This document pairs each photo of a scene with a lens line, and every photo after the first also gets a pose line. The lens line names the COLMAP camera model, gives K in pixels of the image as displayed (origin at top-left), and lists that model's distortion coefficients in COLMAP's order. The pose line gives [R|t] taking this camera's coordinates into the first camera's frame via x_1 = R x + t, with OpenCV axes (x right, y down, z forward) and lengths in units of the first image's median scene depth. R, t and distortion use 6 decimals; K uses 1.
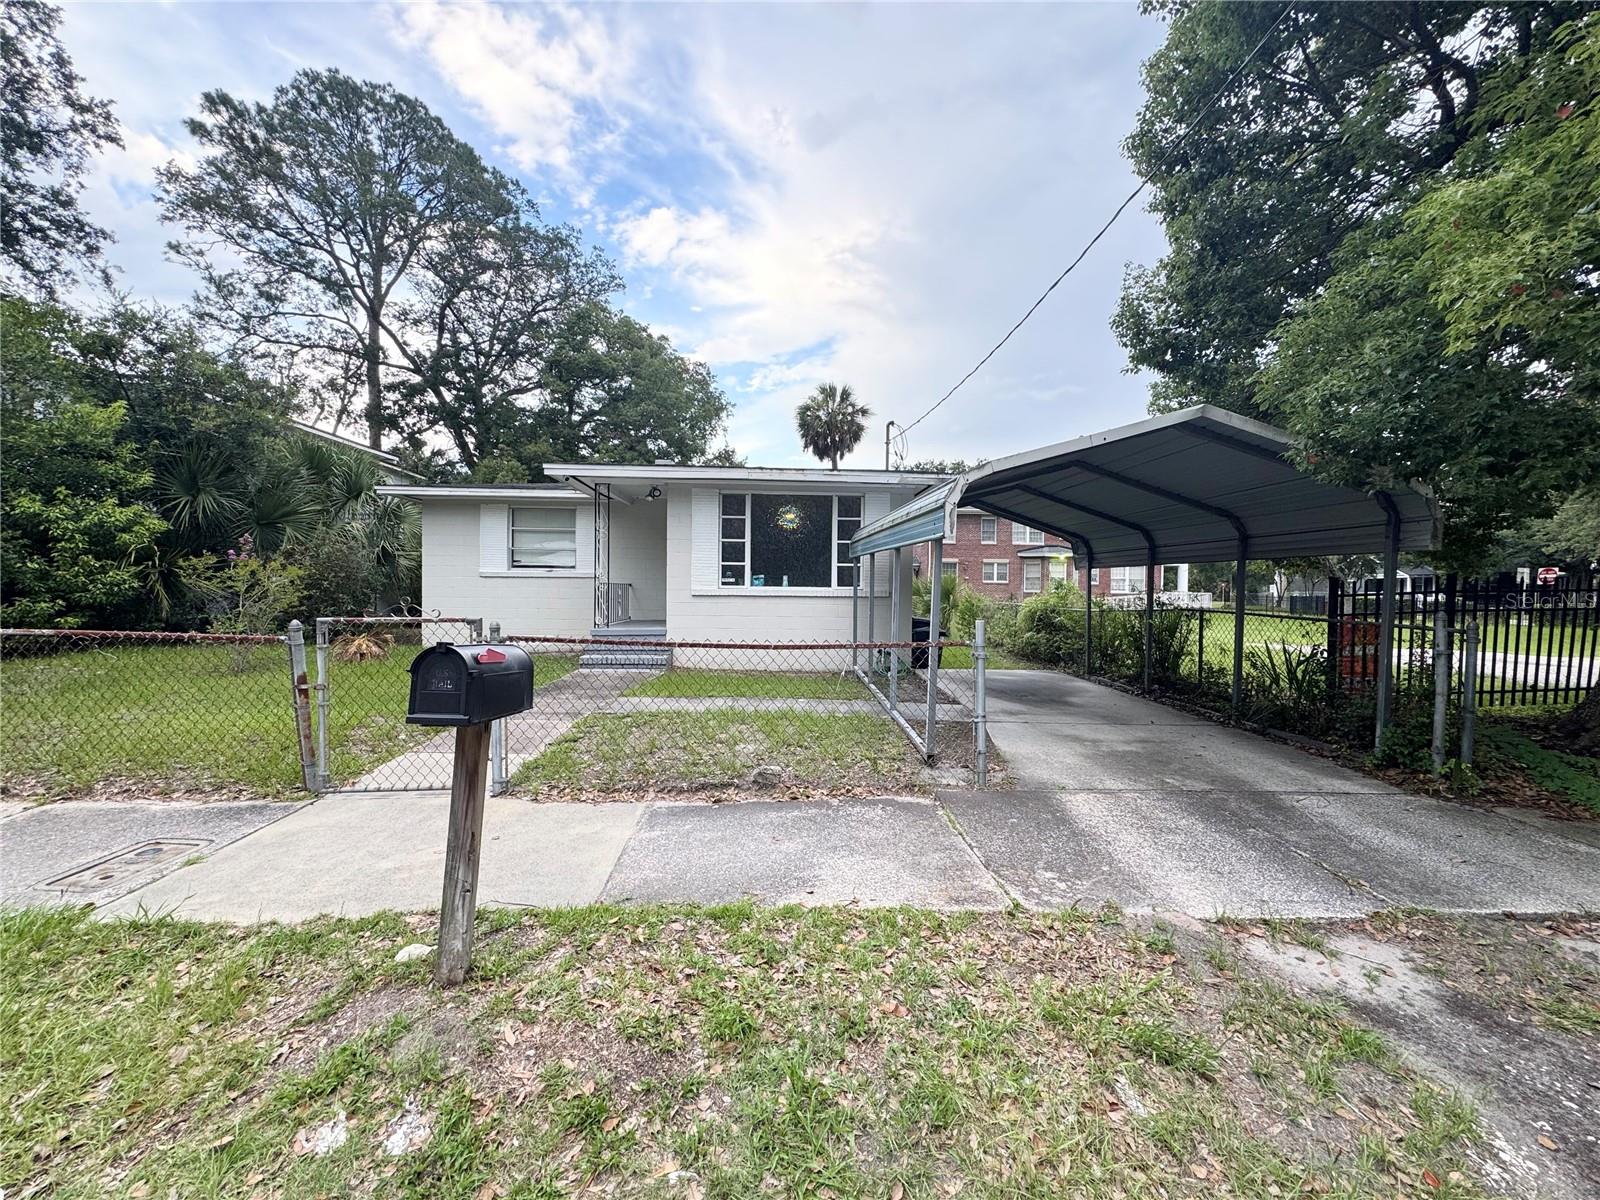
lens RADIAL K [[636.8, 0, 799.1], [0, 636.8, 593.4], [0, 0, 1]] dist [-0.002176, 0.000653]
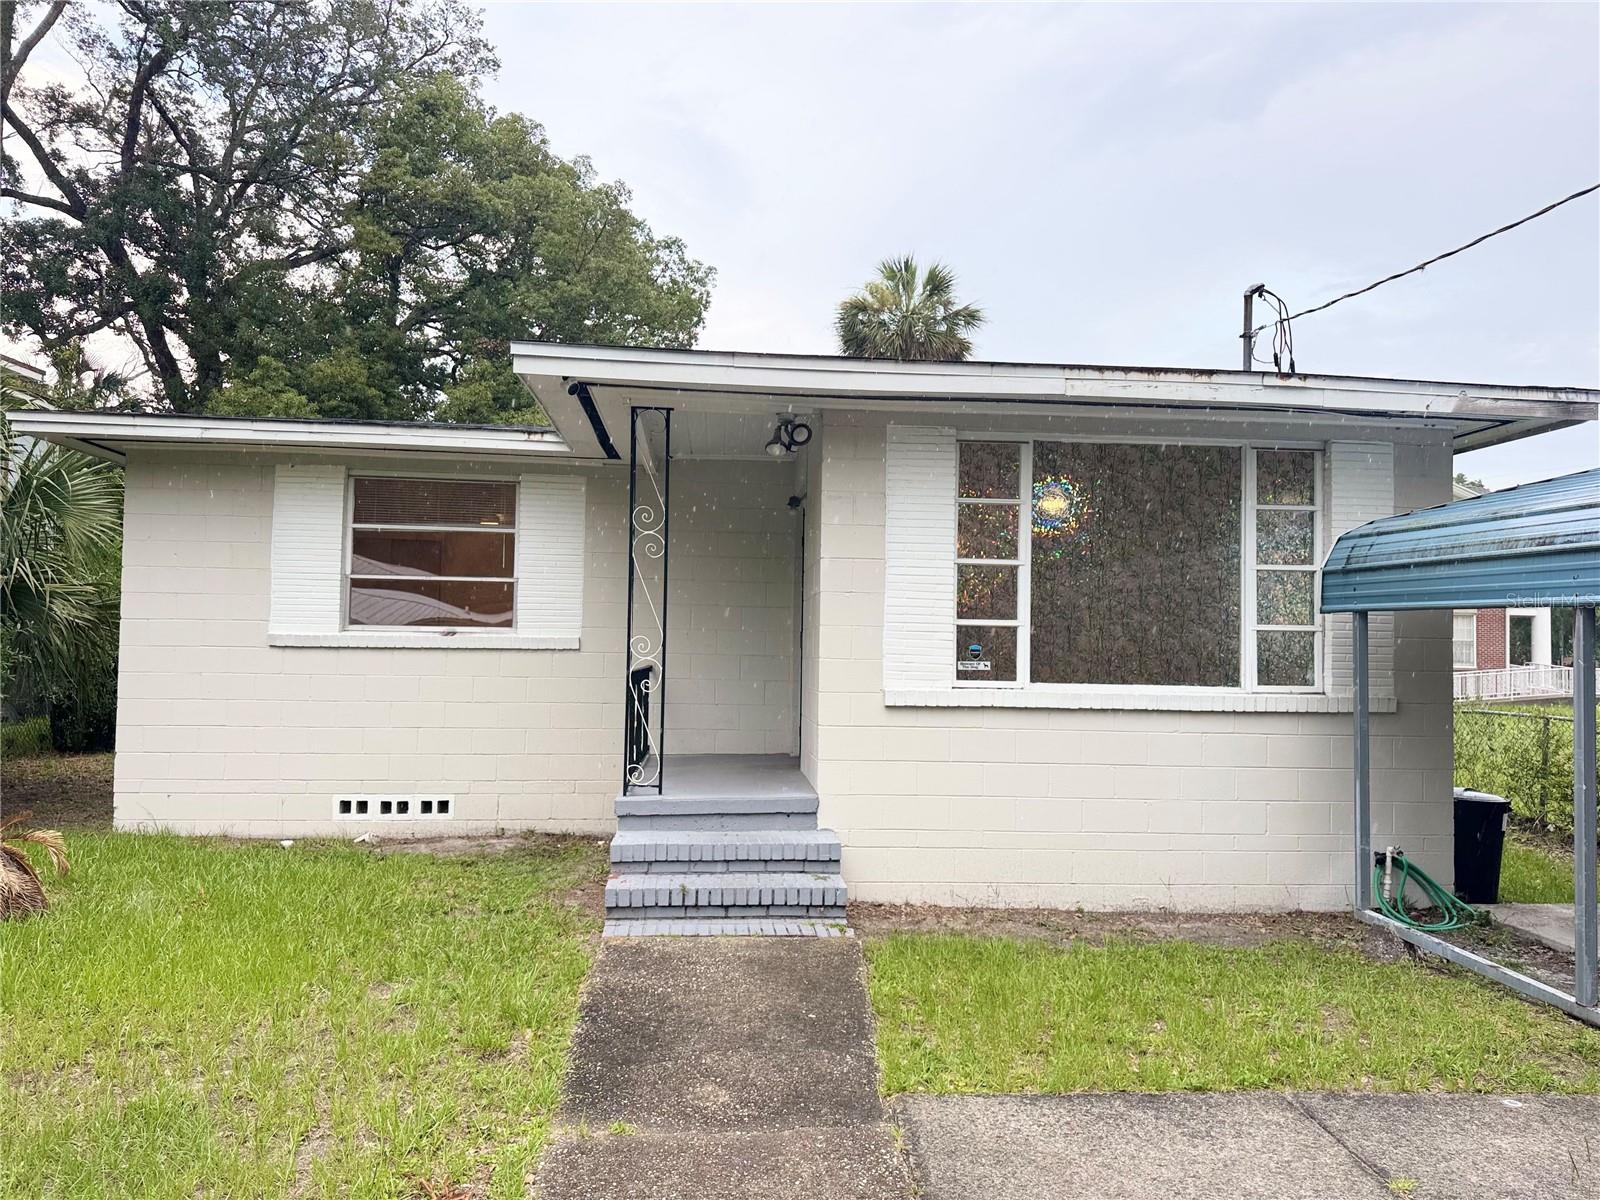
lens RADIAL K [[1127.7, 0, 794.4], [0, 1127.7, 600.3], [0, 0, 1]] dist [0.048786, -0.059638]
pose [[0.999027, 0.007982, 0.043381, -0.100300], [-0.005817, 0.998742, -0.049806, -0.010681], [-0.043724, 0.049505, 0.997816, 0.135856]]
